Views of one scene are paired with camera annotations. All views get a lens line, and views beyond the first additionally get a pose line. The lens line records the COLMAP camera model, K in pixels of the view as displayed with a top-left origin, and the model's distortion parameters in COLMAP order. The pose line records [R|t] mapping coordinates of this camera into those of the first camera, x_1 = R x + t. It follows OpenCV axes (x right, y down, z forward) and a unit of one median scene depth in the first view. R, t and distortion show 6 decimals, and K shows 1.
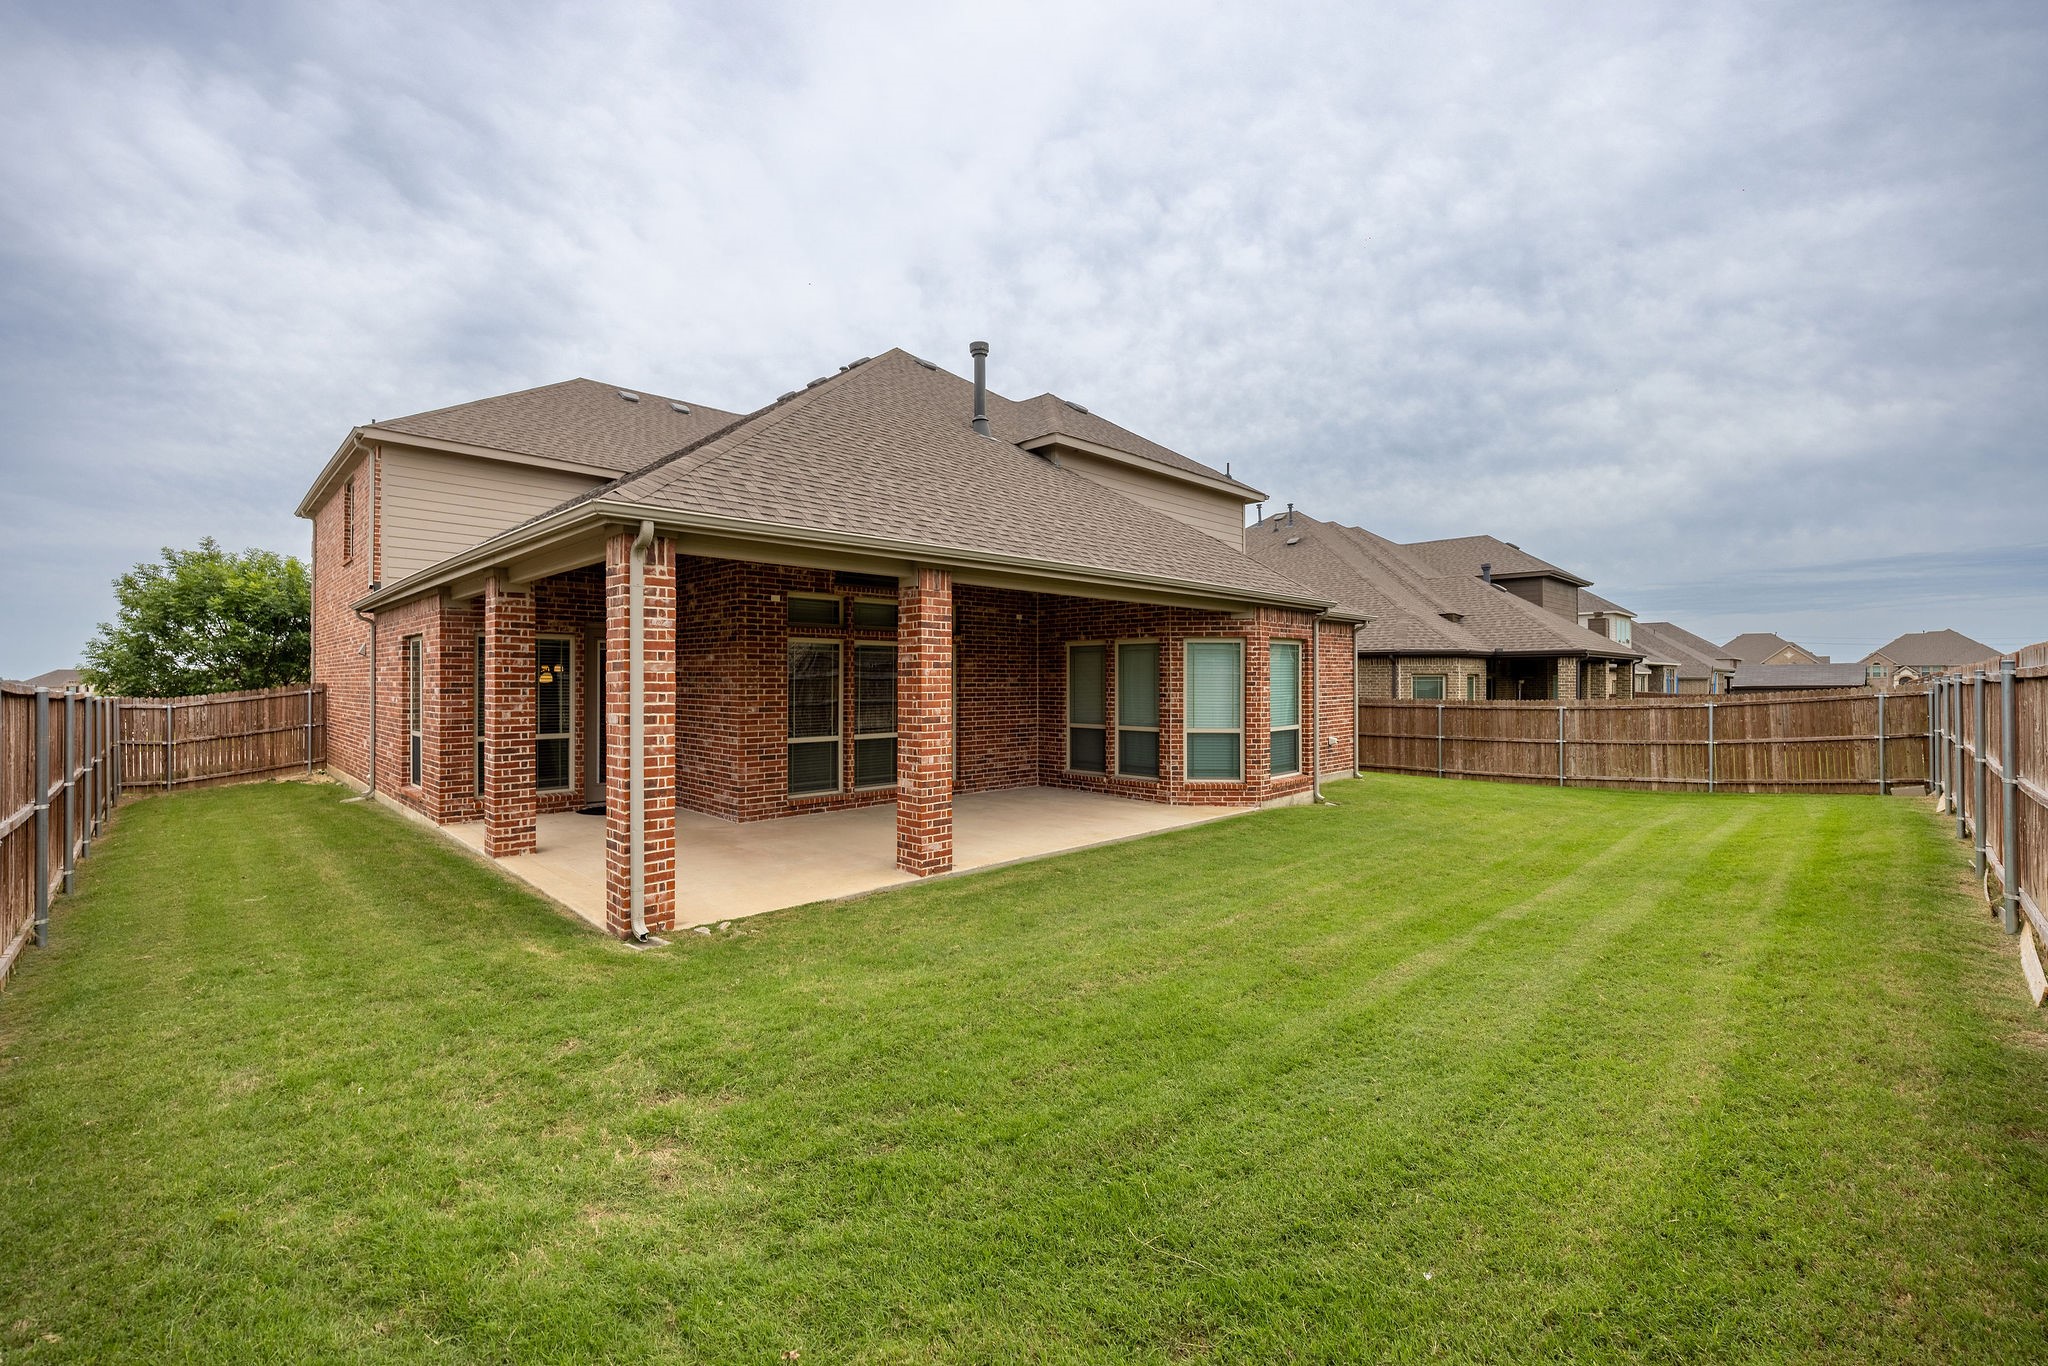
lens RADIAL K [[849.3, 0, 1051.2], [0, 849.3, 678.3], [0, 0, 1]] dist [0.000034, -0.000165]
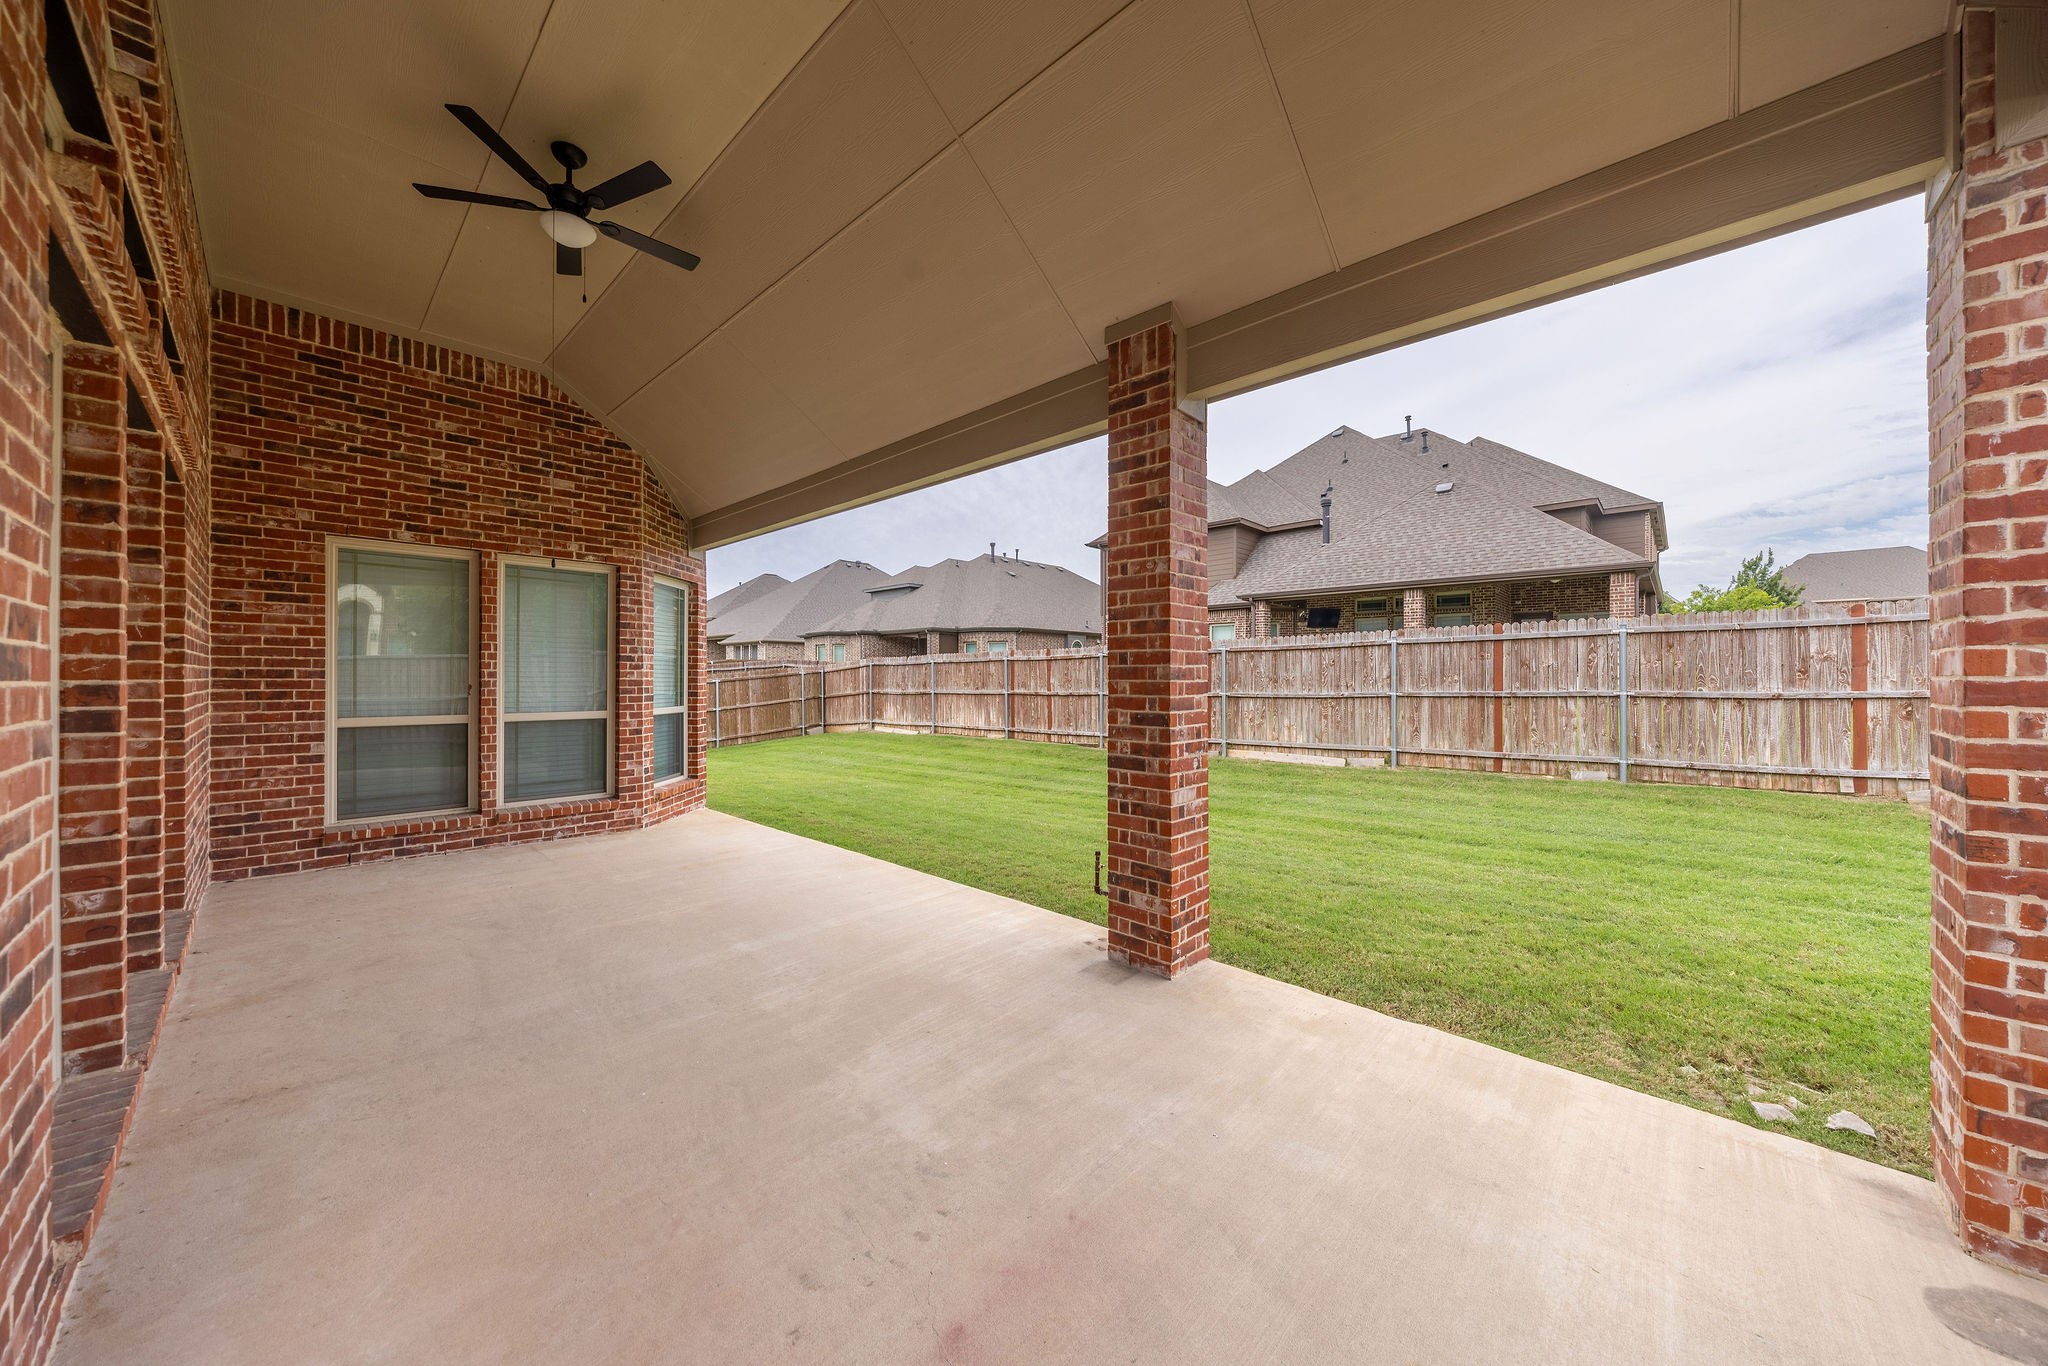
lens RADIAL K [[707.8, 0, 1003.8], [0, 707.8, 676.8], [0, 0, 1]] dist [-0.011173, 0.002022]
pose [[-0.000575, 0.001257, 0.999999, -0.396482], [-0.002634, 0.999996, -0.001258, 0.034301], [-0.999996, -0.002634, -0.000572, 0.733798]]
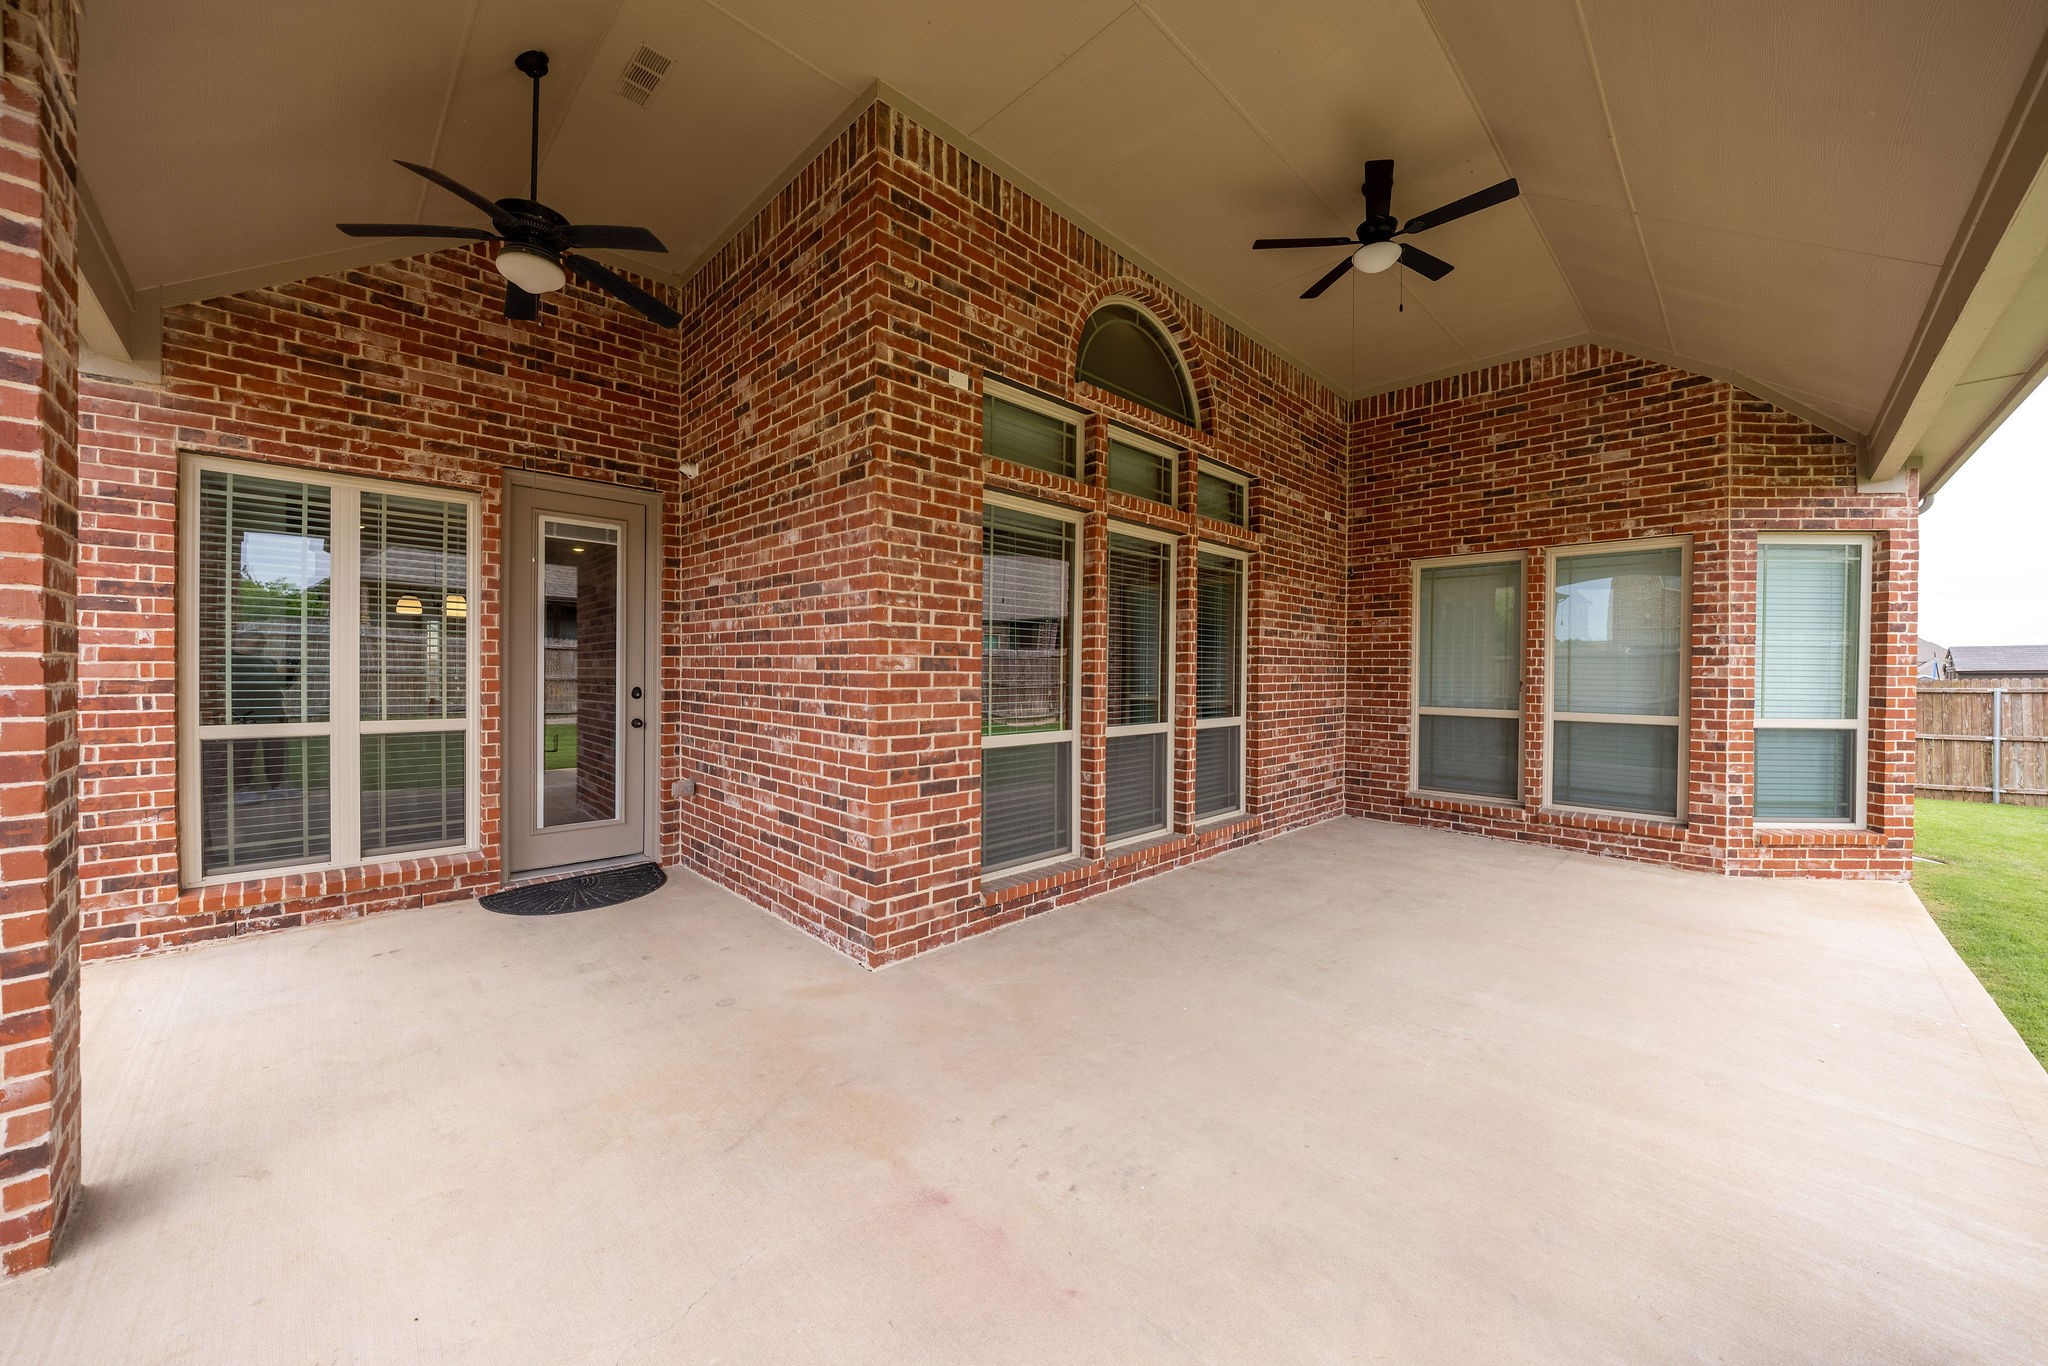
lens RADIAL K [[744.1, 0, 1046.3], [0, 744.1, 678.6], [0, 0, 1]] dist [-0.008115, -0.000454]
pose [[0.999885, 0.007994, -0.012903, -0.245392], [-0.007829, 0.999887, 0.012854, 0.034044], [0.013004, -0.012751, 0.999834, 0.578260]]
